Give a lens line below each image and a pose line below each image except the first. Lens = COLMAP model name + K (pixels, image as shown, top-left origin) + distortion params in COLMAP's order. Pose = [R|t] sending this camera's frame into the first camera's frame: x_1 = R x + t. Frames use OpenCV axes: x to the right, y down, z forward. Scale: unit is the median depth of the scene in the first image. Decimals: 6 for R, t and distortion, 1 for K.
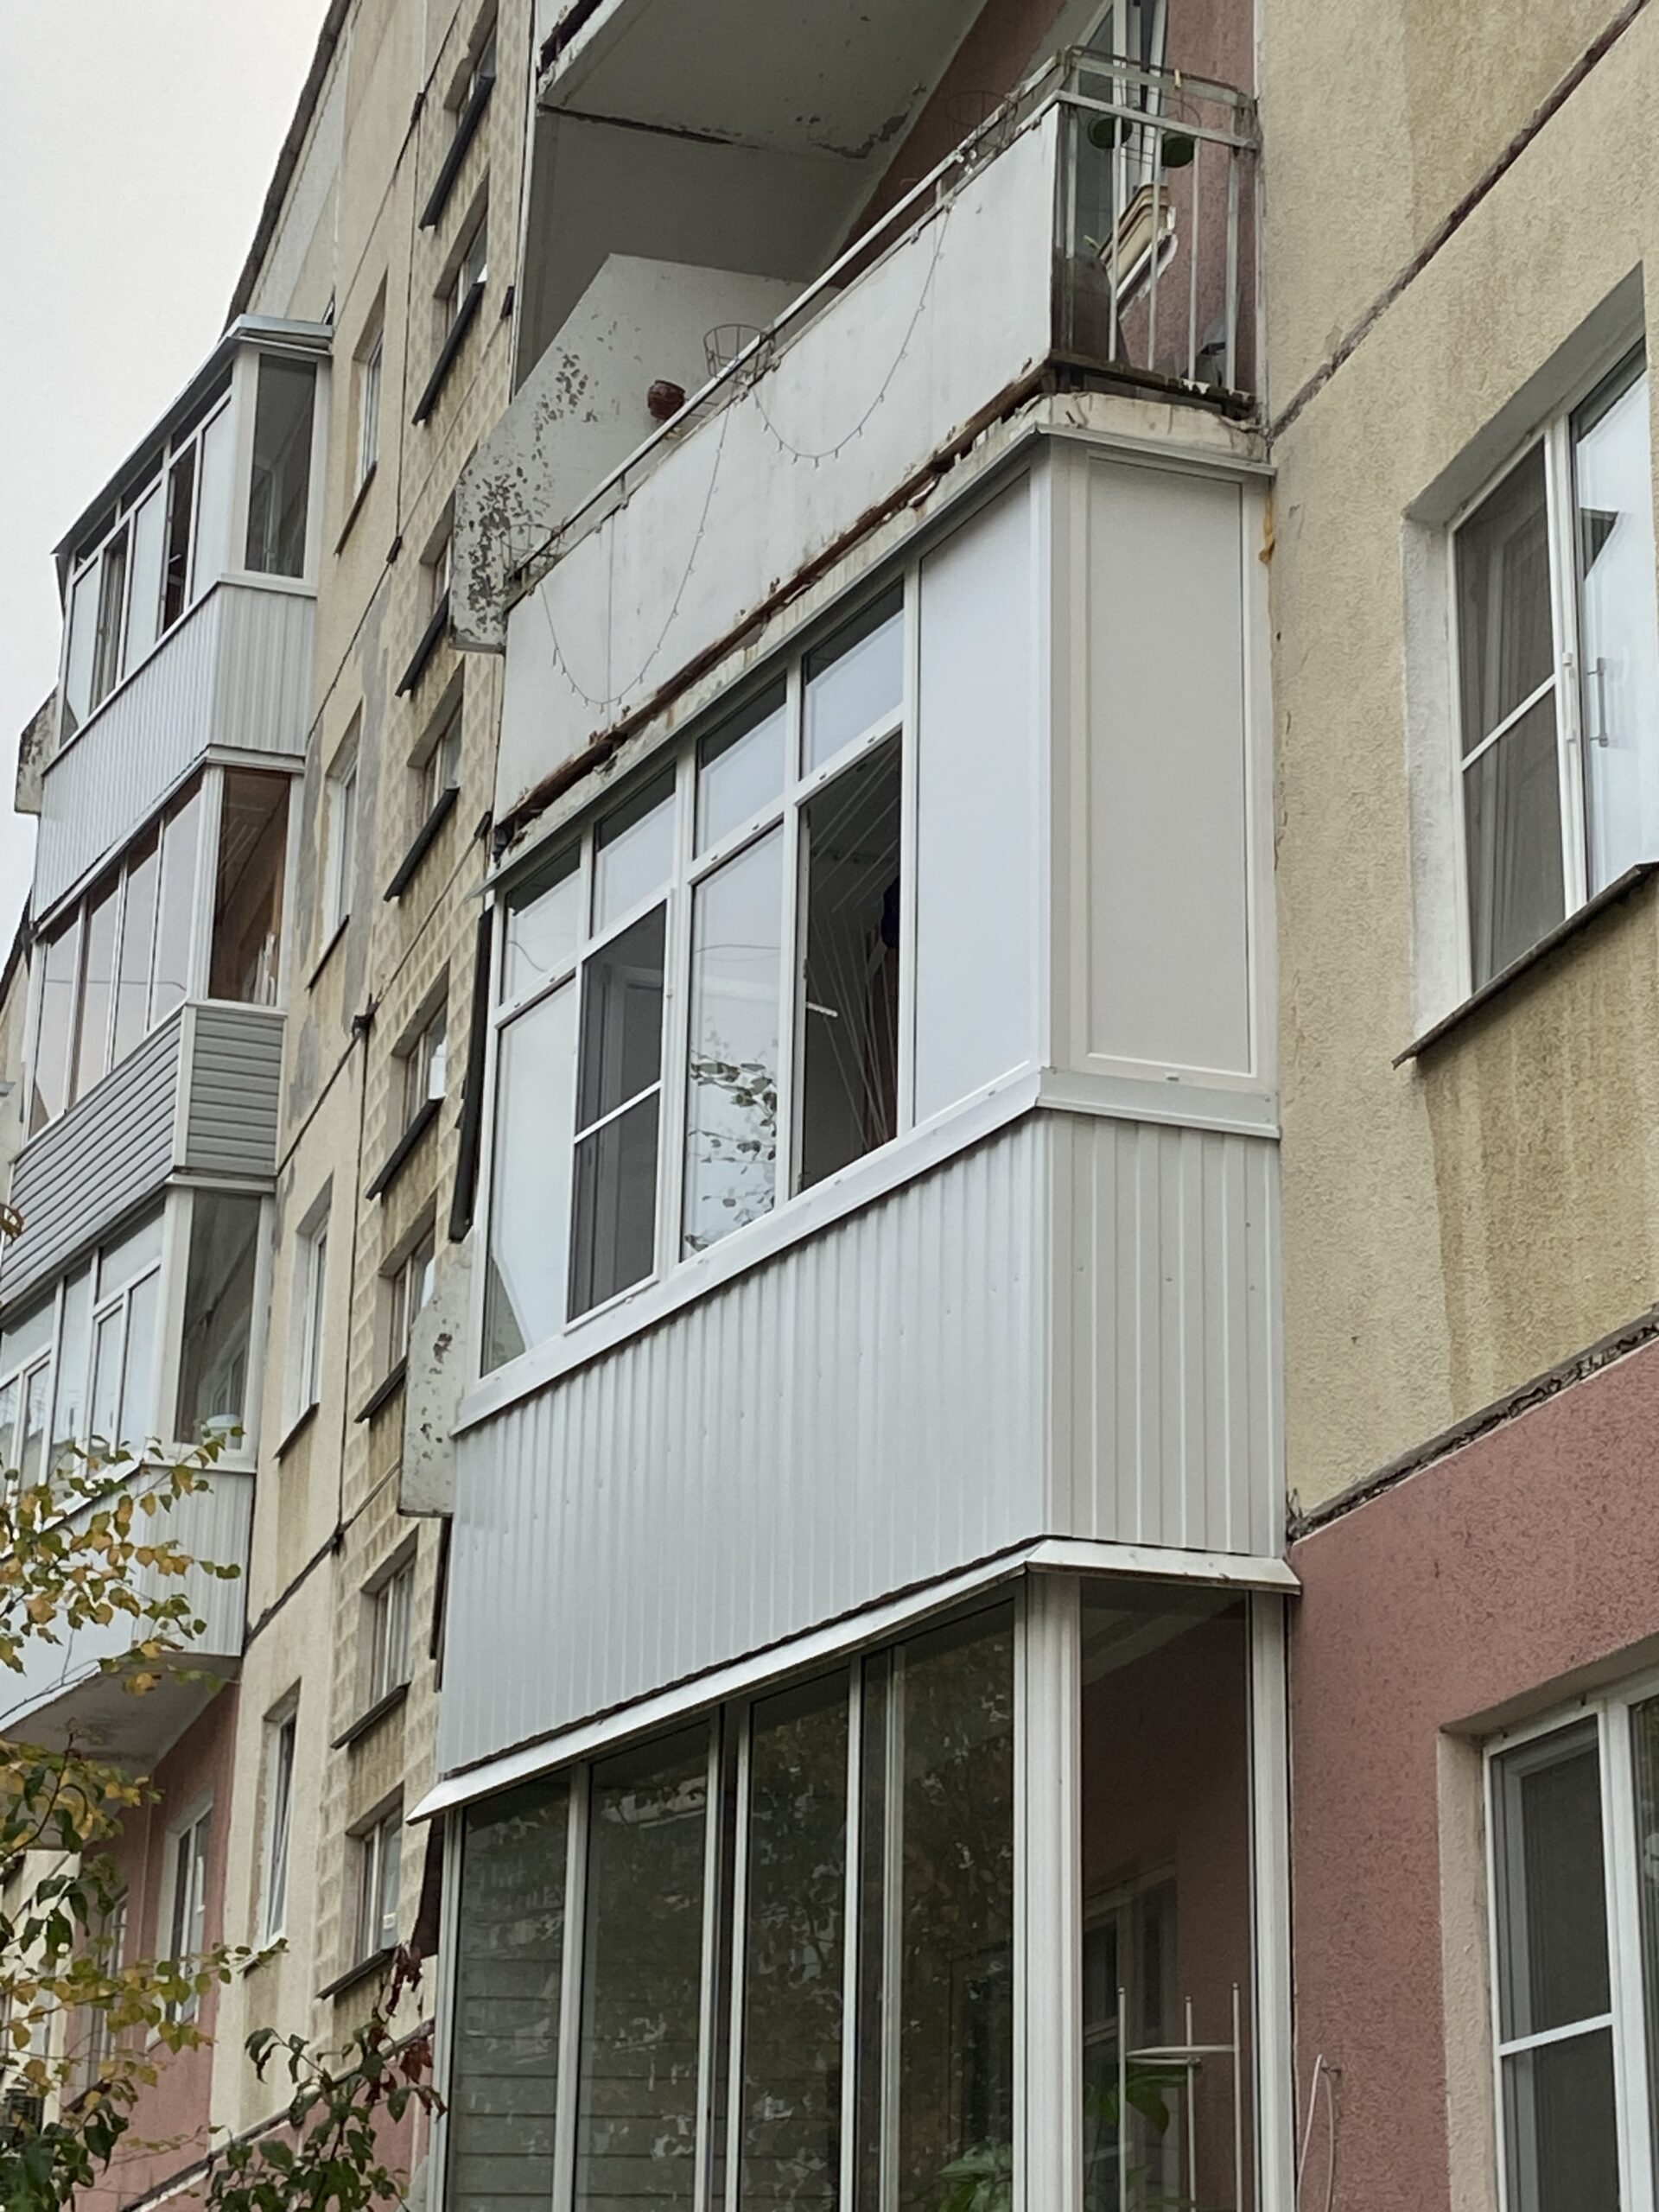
lens RADIAL K [[4349.5, 0, 829.5], [0, 4349.5, 1093.2], [0, 0, 1]] dist [0.107672, 0.000000]
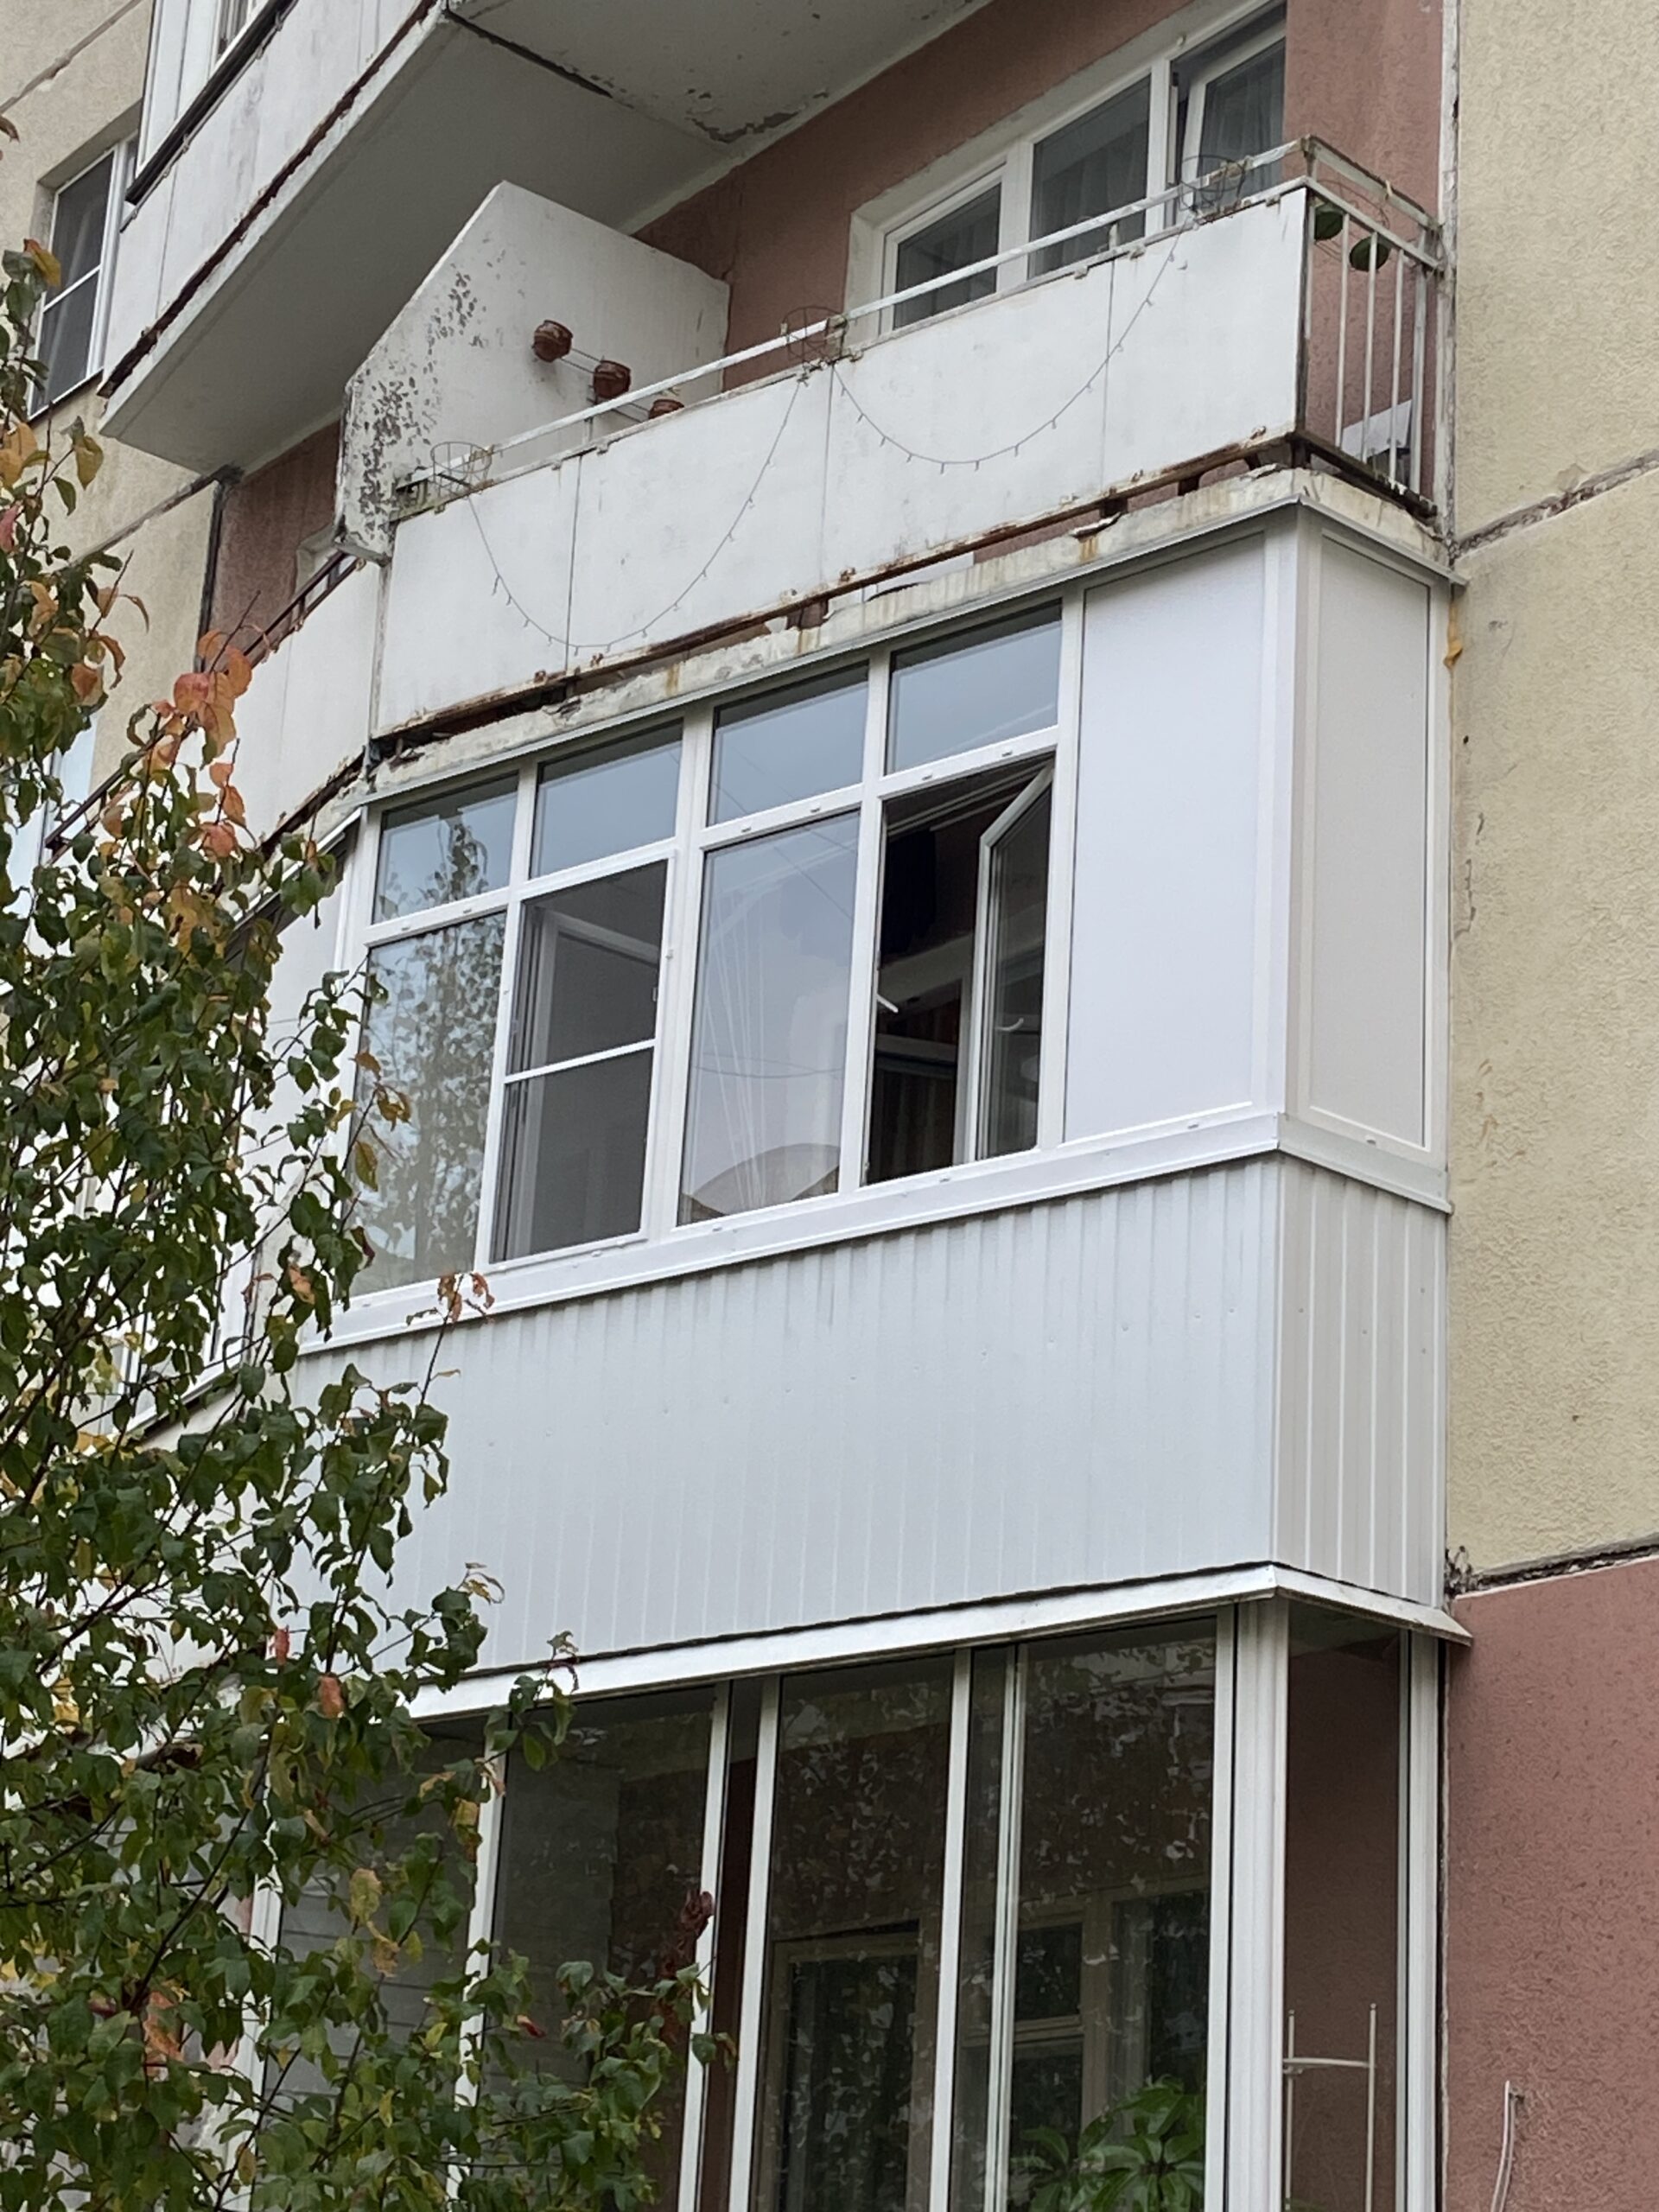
lens RADIAL K [[4349.5, 0, 830.6], [0, 4349.5, 1118.2], [0, 0, 1]] dist [0.107672, 0.000000]
pose [[0.921418, 0.159396, 0.354375, -0.381191], [-0.162709, 0.986458, -0.020640, 0.031249], [-0.352866, -0.038642, 0.934876, 0.058568]]
